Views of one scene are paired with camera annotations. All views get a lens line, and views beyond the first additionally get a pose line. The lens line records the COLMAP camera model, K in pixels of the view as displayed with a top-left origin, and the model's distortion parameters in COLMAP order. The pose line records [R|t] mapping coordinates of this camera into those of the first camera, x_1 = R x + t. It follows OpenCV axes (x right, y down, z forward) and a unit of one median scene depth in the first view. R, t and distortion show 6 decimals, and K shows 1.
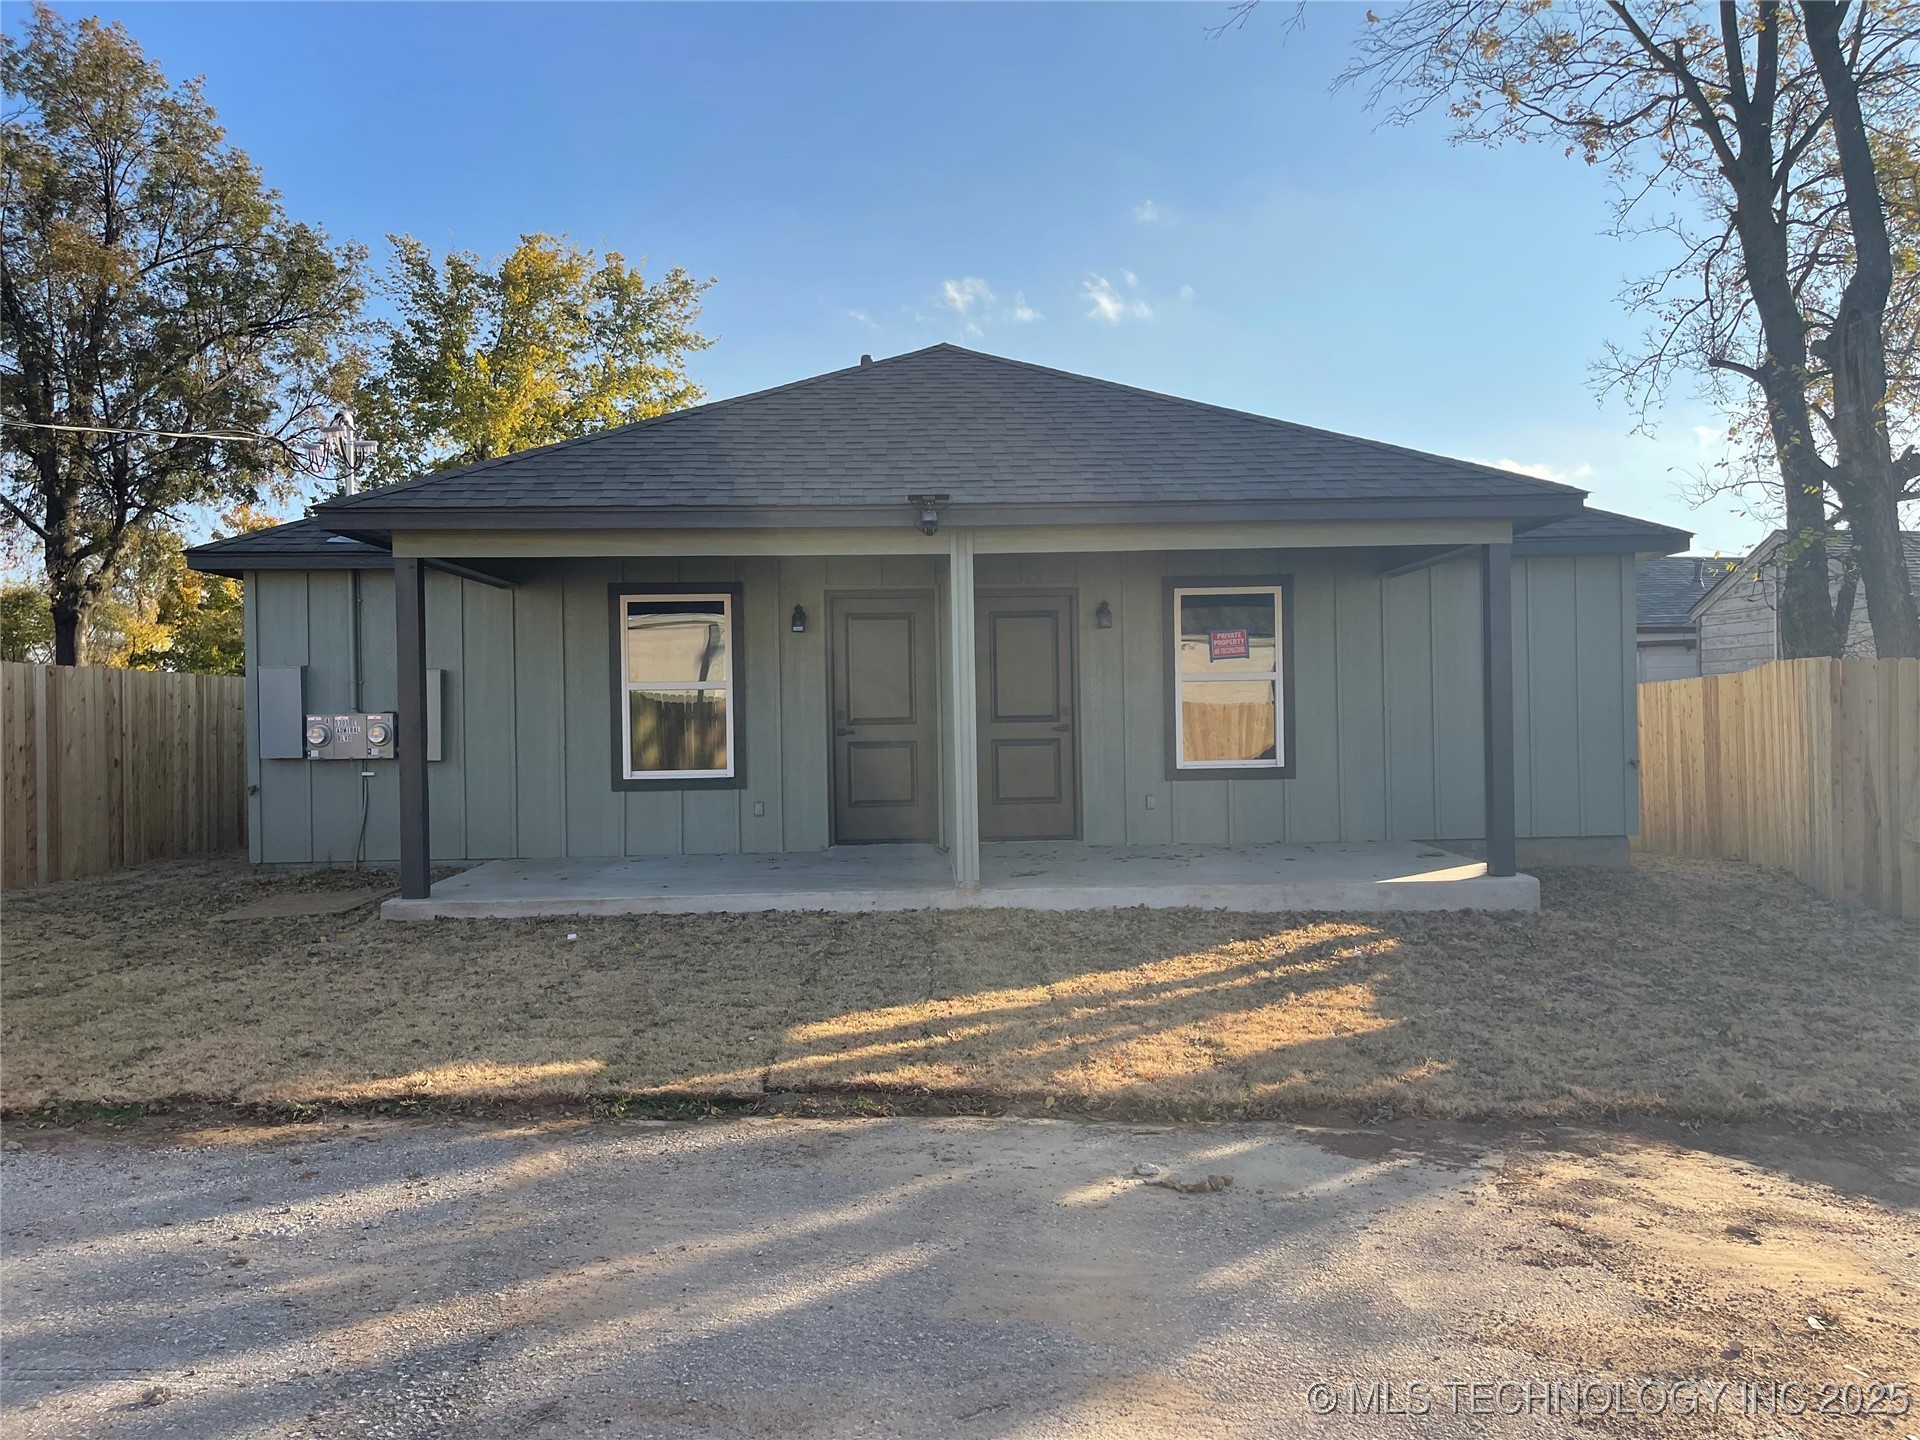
lens RADIAL K [[1466.8, 0, 960.0], [0, 1466.8, 720.0], [0, 0, 1]] dist [0.102625, -0.165459]
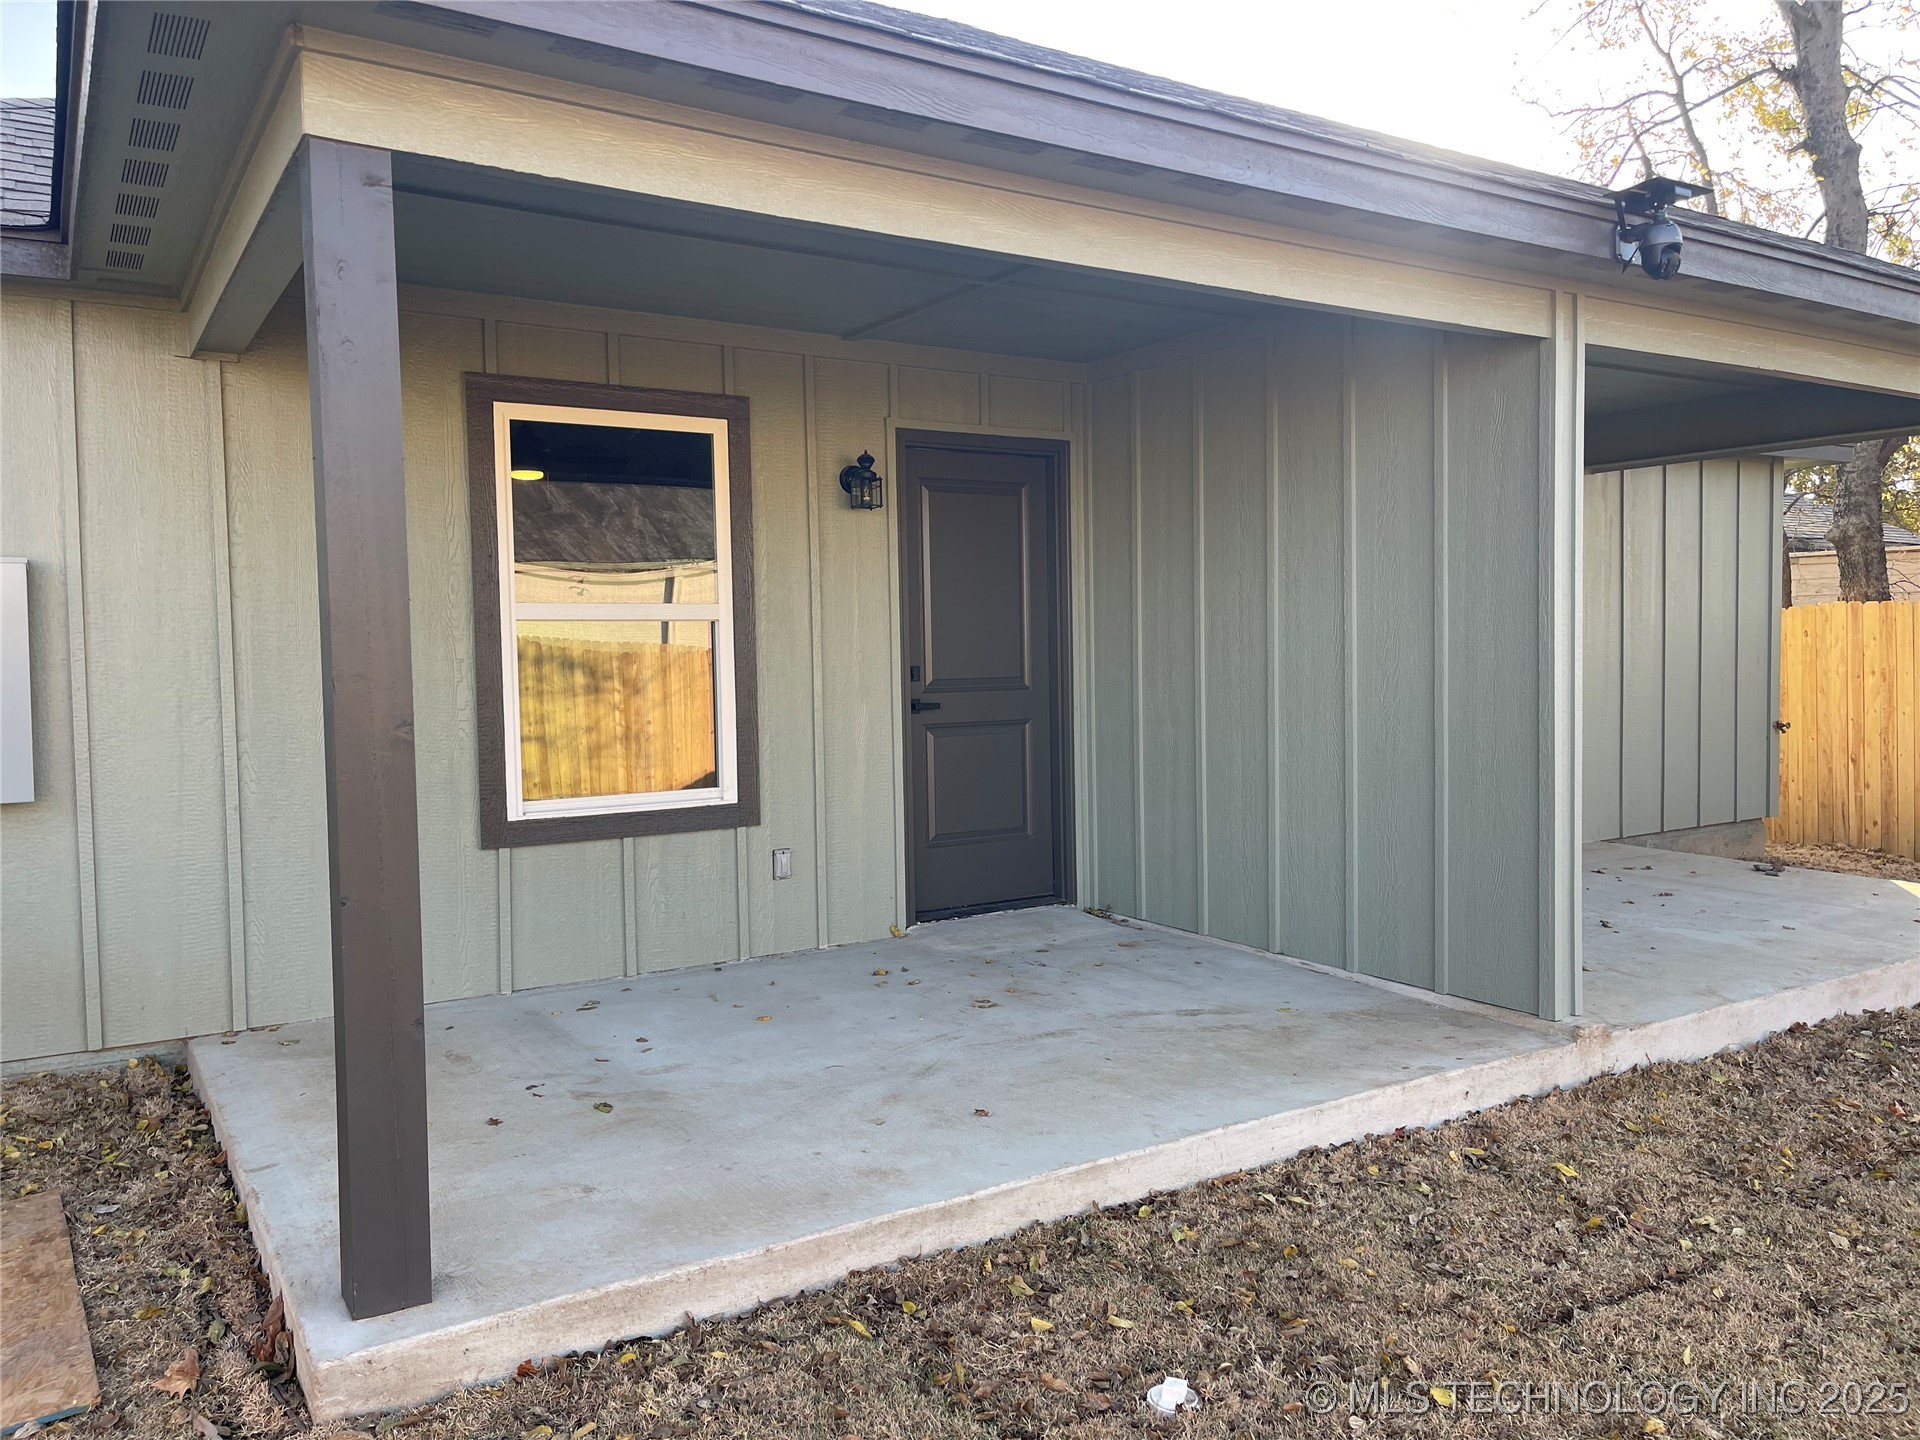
lens RADIAL K [[1466.8, 0, 960.0], [0, 1466.8, 720.0], [0, 0, 1]] dist [0.102625, -0.165459]
pose [[0.857639, -0.022751, 0.513749, -0.340419], [0.003435, 0.999252, 0.038518, -0.007012], [-0.514241, -0.031270, 0.857075, 0.542417]]
